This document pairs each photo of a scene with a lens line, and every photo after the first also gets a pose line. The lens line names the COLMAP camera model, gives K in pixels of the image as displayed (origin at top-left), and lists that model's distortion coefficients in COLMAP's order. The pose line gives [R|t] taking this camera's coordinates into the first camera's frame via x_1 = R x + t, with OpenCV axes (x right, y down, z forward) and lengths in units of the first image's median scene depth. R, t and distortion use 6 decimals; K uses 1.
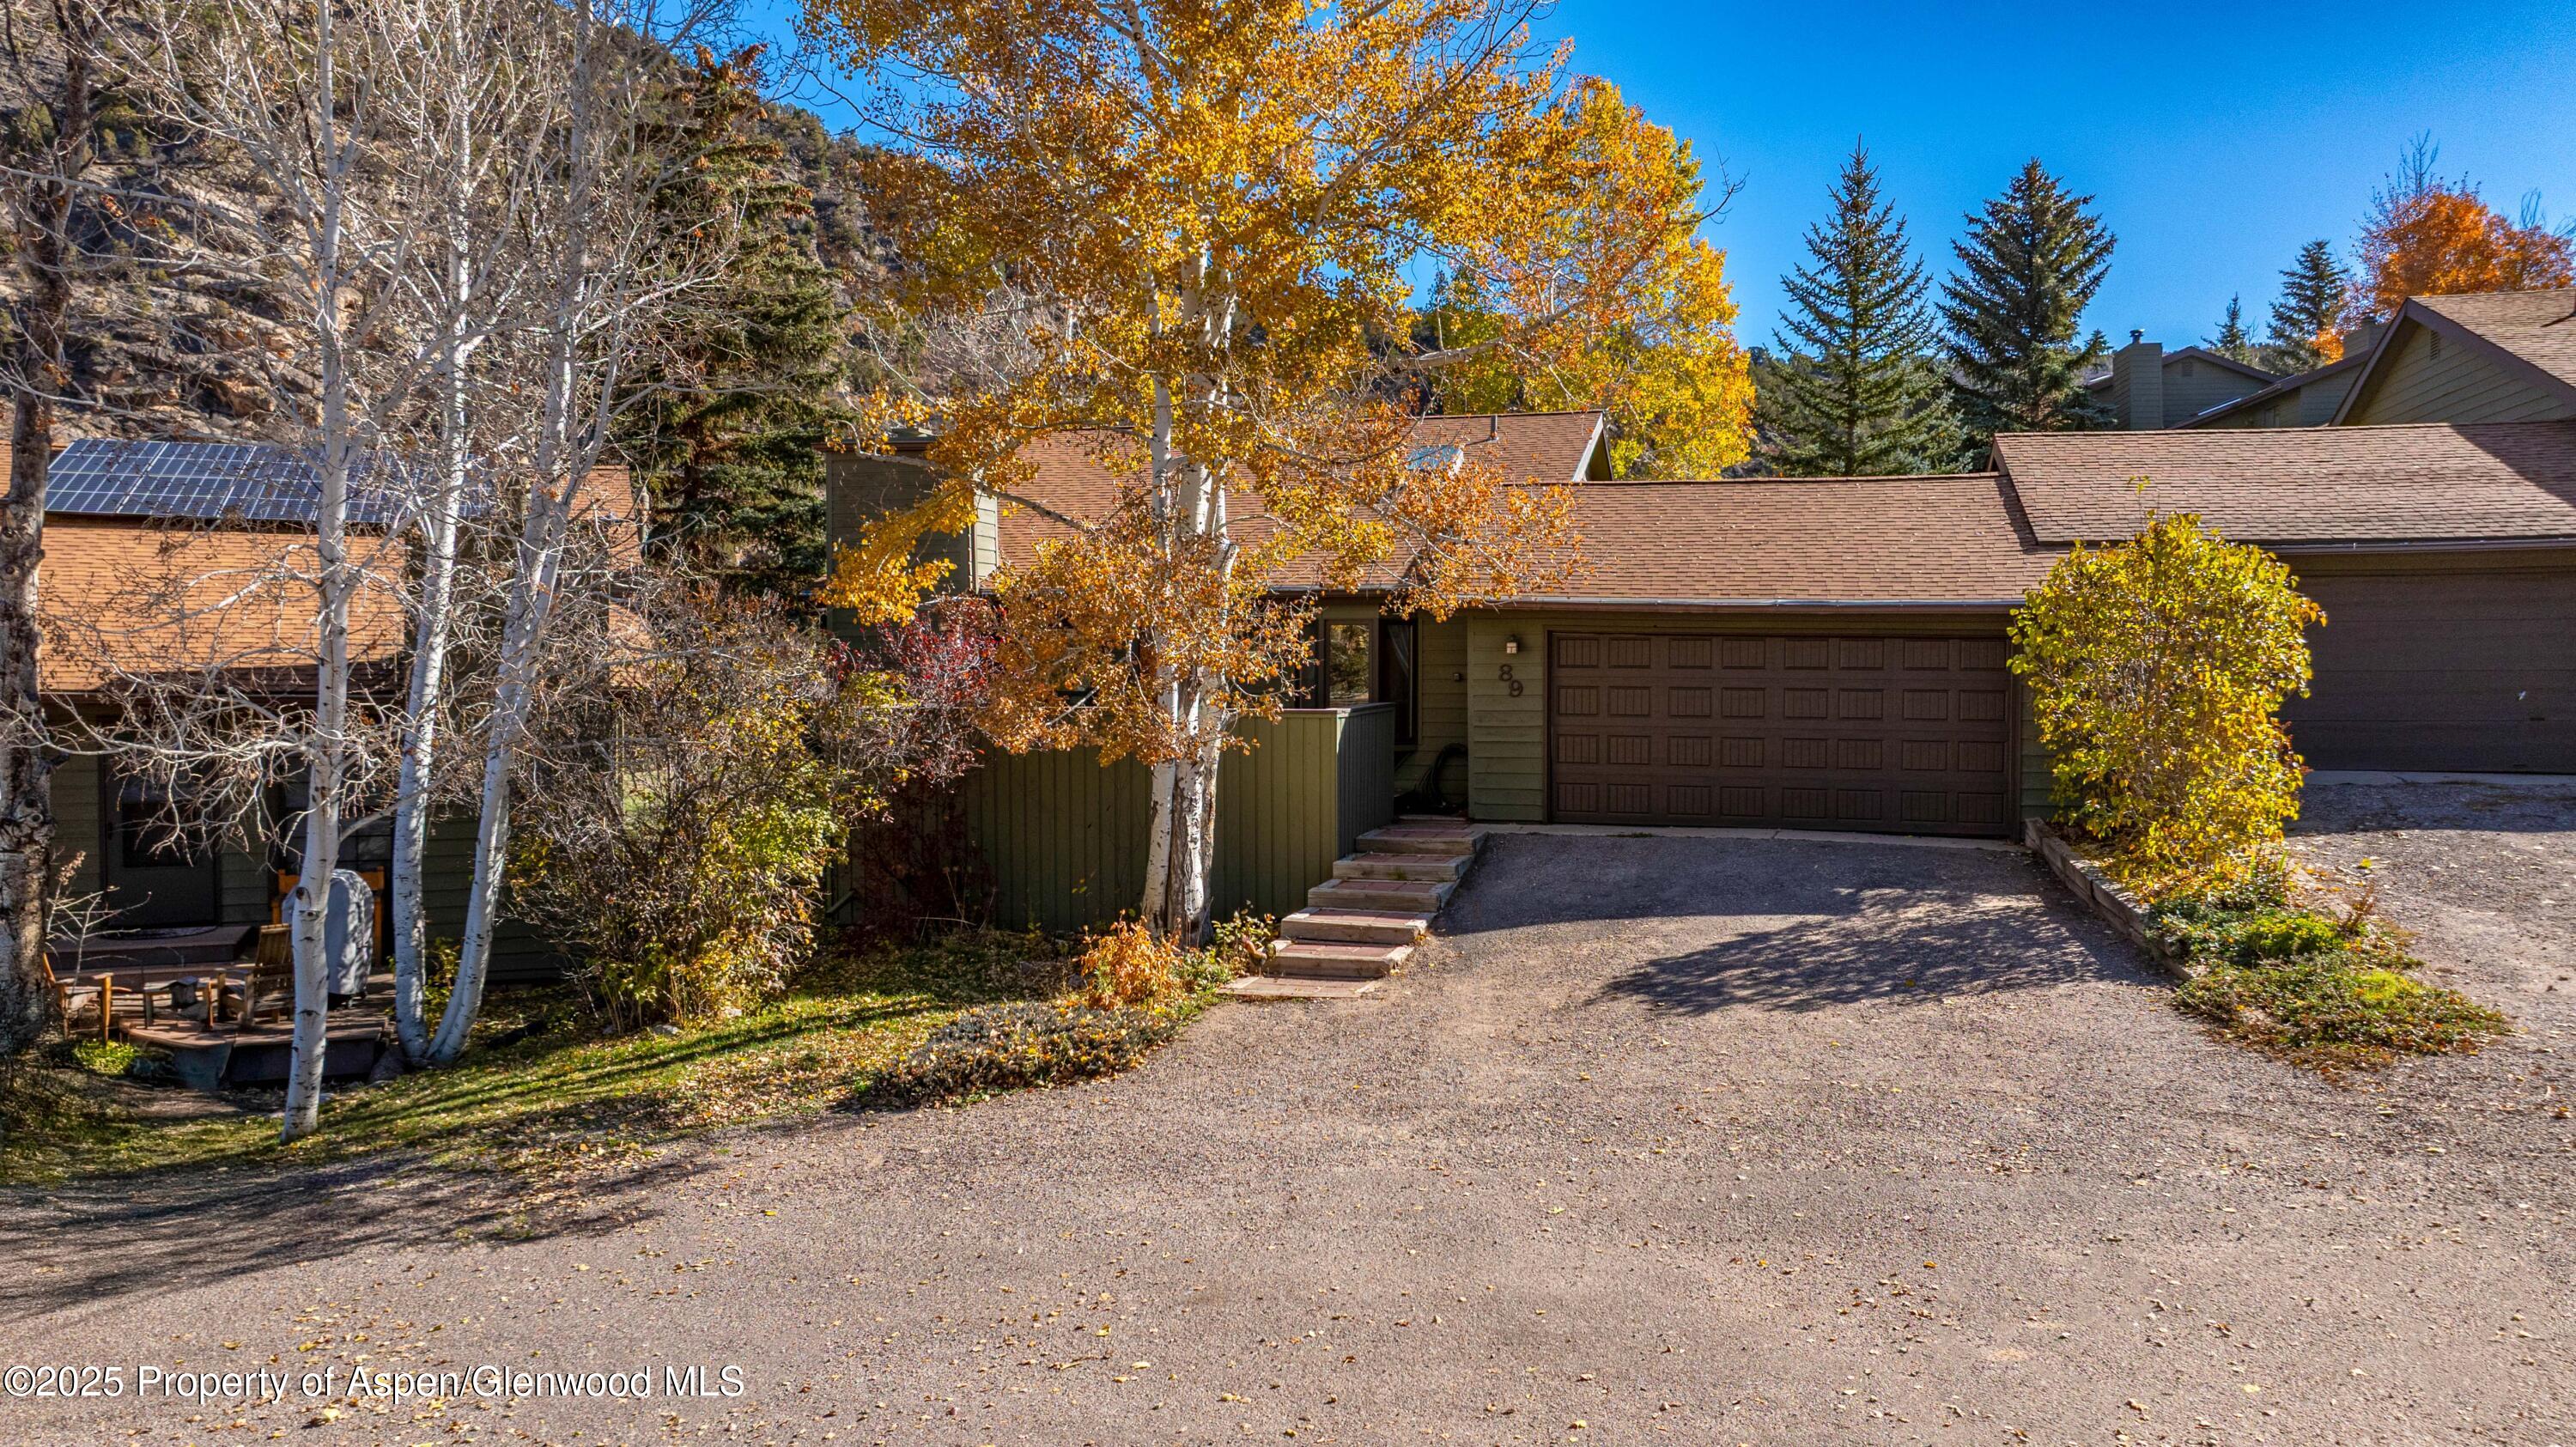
lens RADIAL K [[1834.9, 0, 1288.0], [0, 1834.9, 723.5], [0, 0, 1]] dist [0.000106, 0.000680]
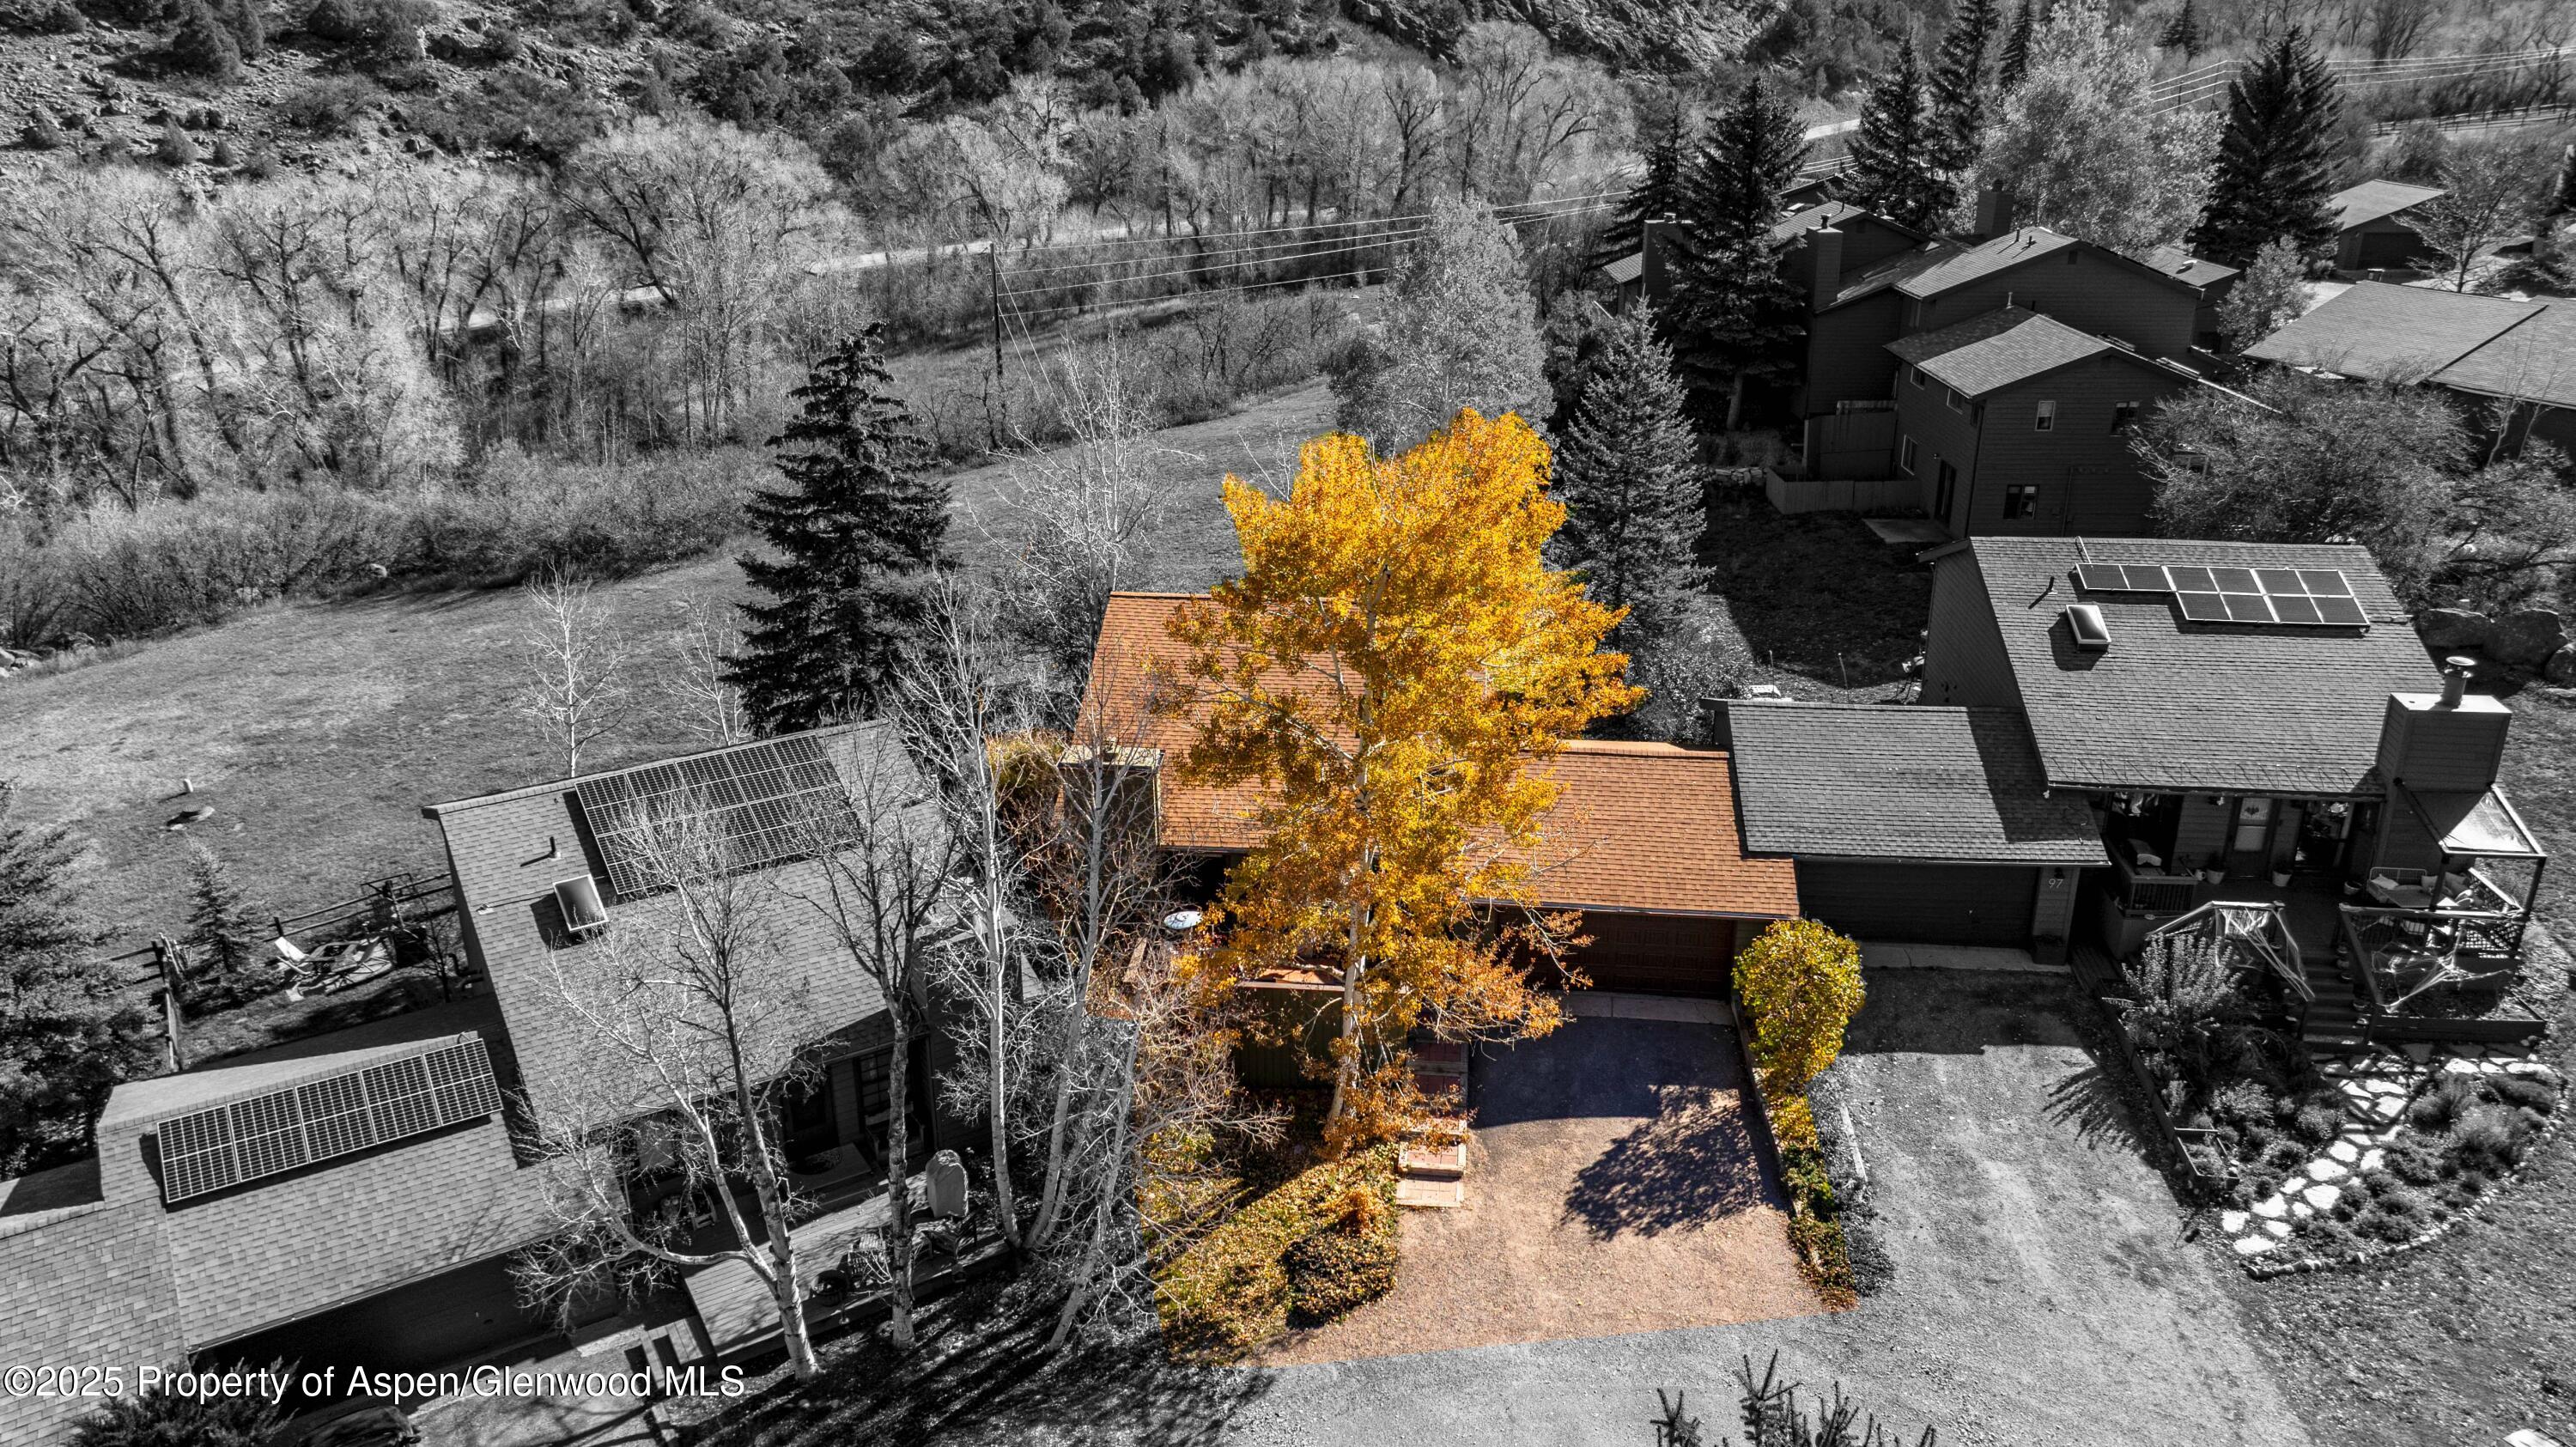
lens RADIAL K [[1834.9, 0, 1288.0], [0, 1834.9, 723.5], [0, 0, 1]] dist [0.000106, 0.000680]
pose [[0.984438, -0.063114, 0.164008, -0.378021], [0.002483, 0.938183, 0.346132, -0.896904], [-0.175715, -0.340338, 0.923739, -0.655077]]
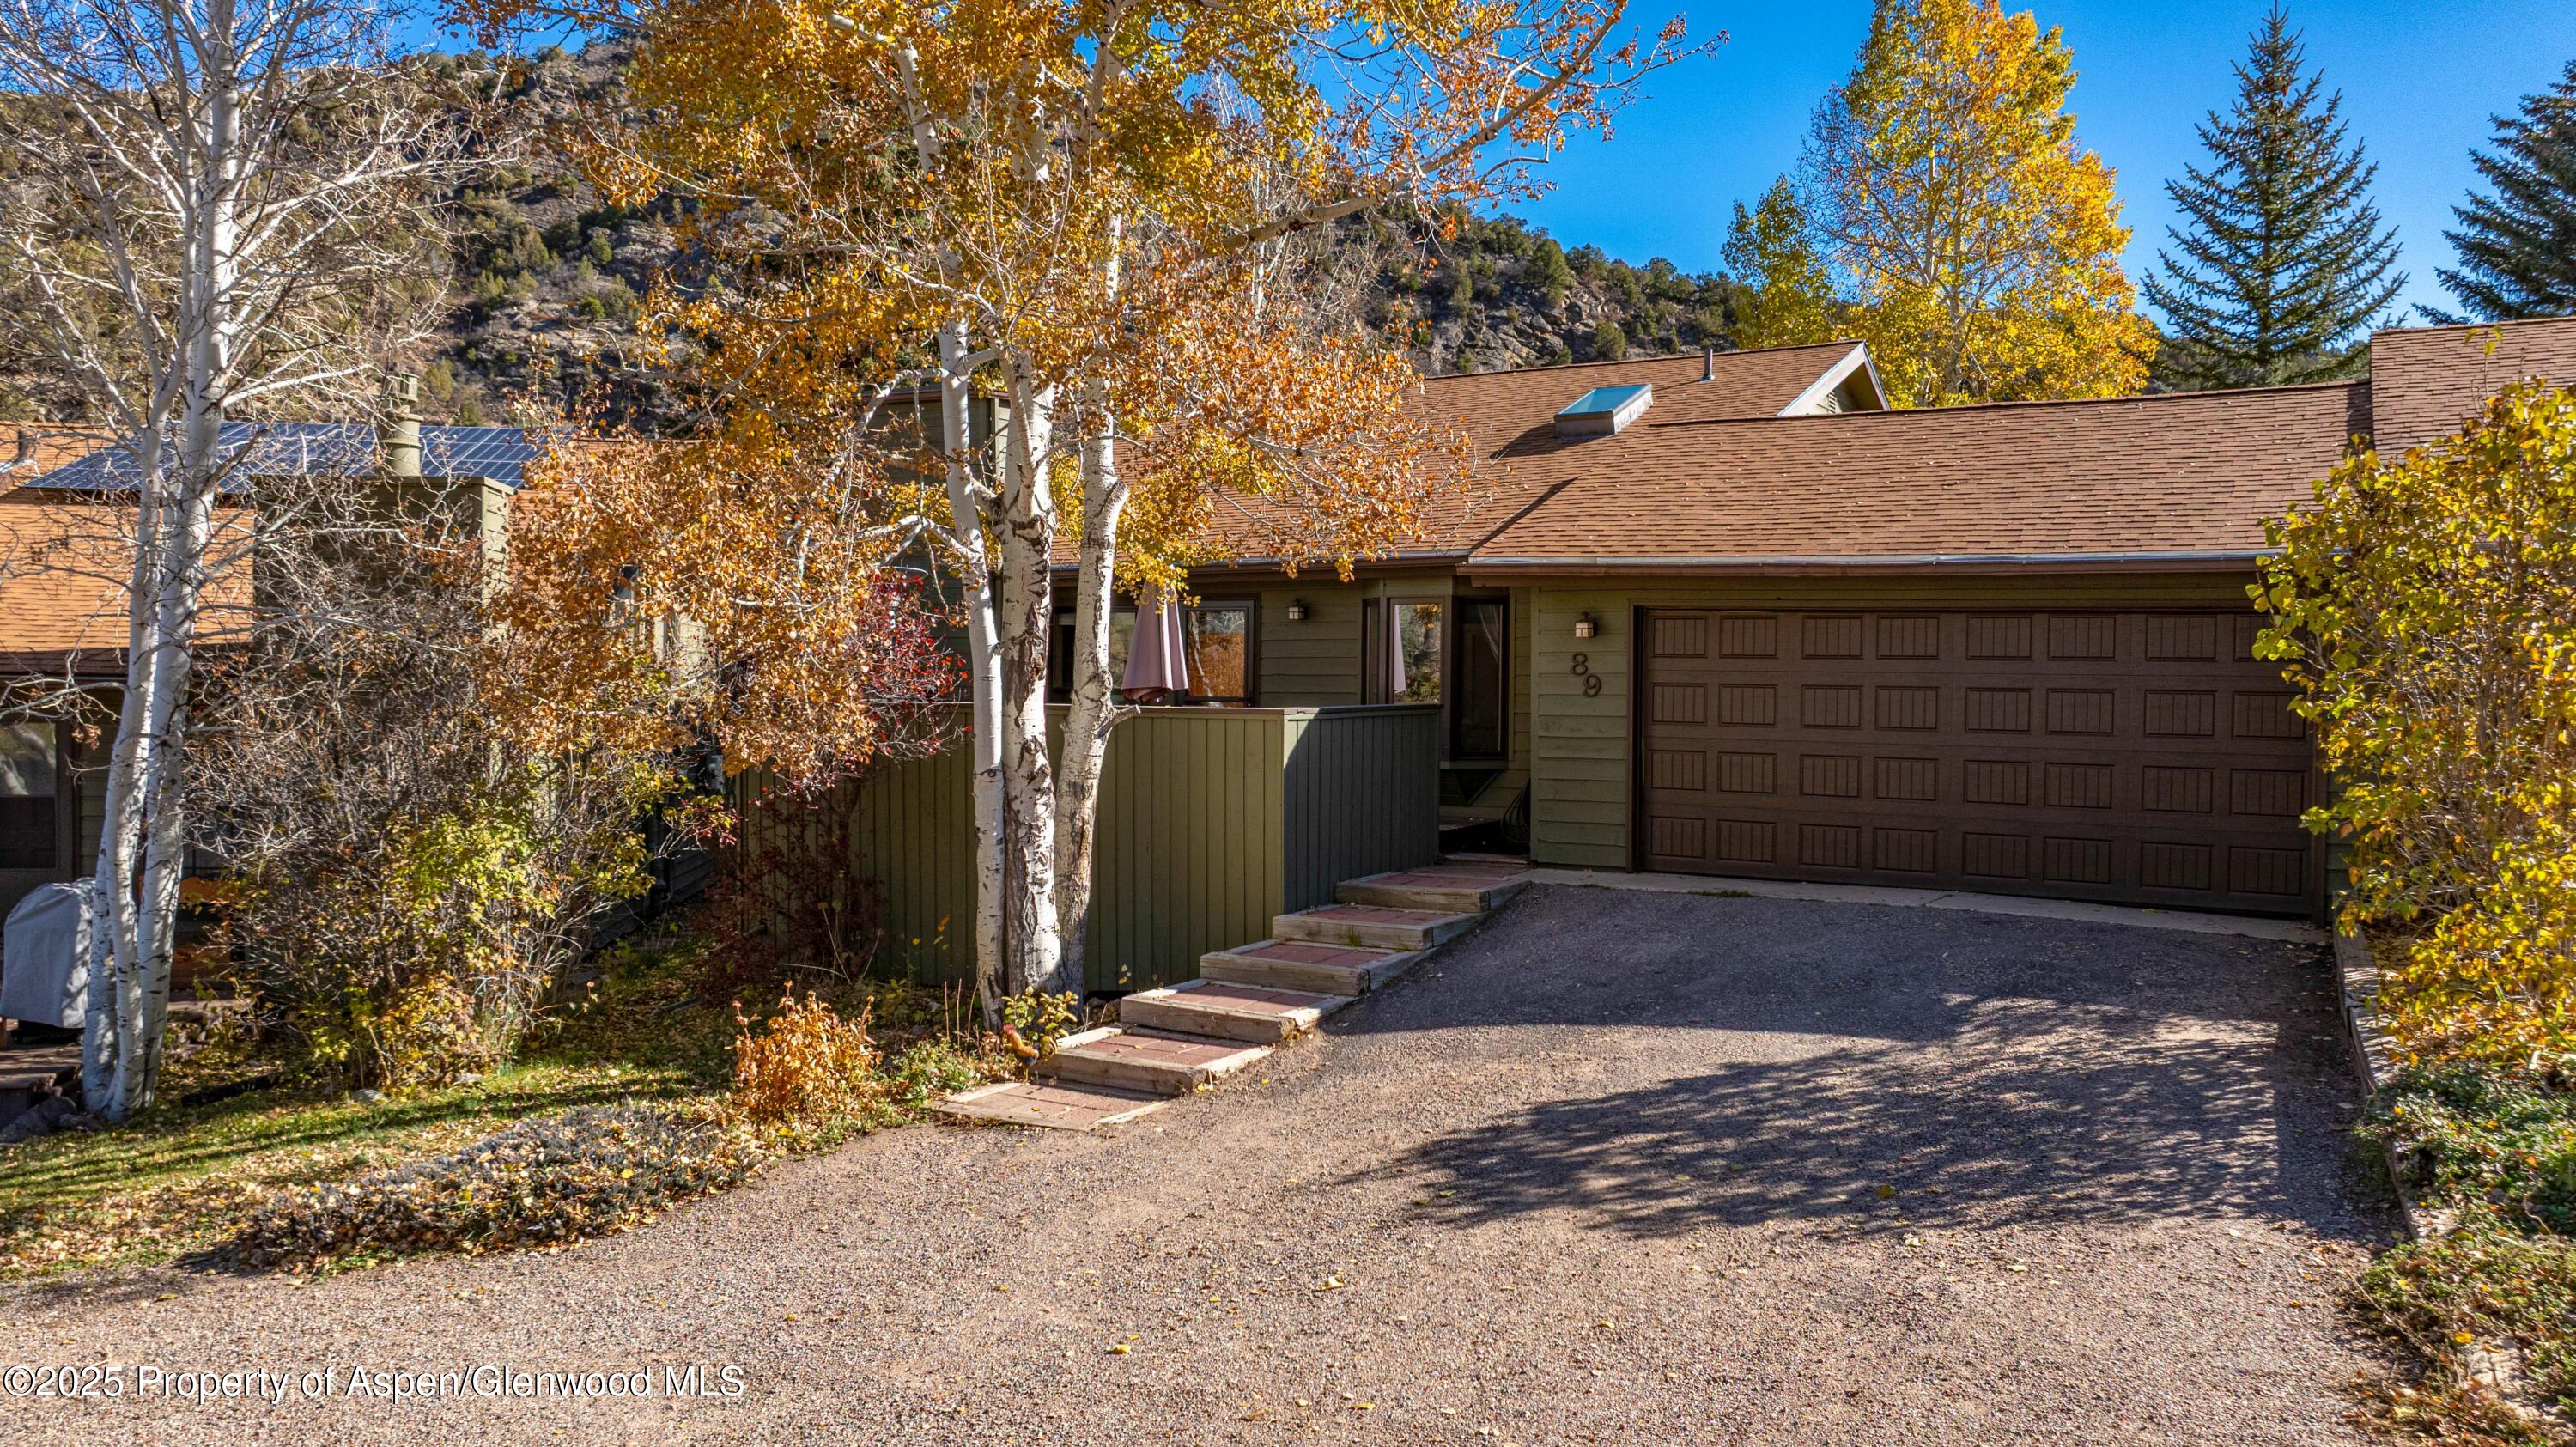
lens RADIAL K [[1830.9, 0, 1288.0], [0, 1830.9, 723.5], [0, 0, 1]] dist [-0.064795, 0.097205]
pose [[0.965062, 0.013348, -0.261681, 0.205360], [-0.015838, 0.999847, -0.007409, 0.003509], [0.261542, 0.011294, 0.965126, 0.277071]]
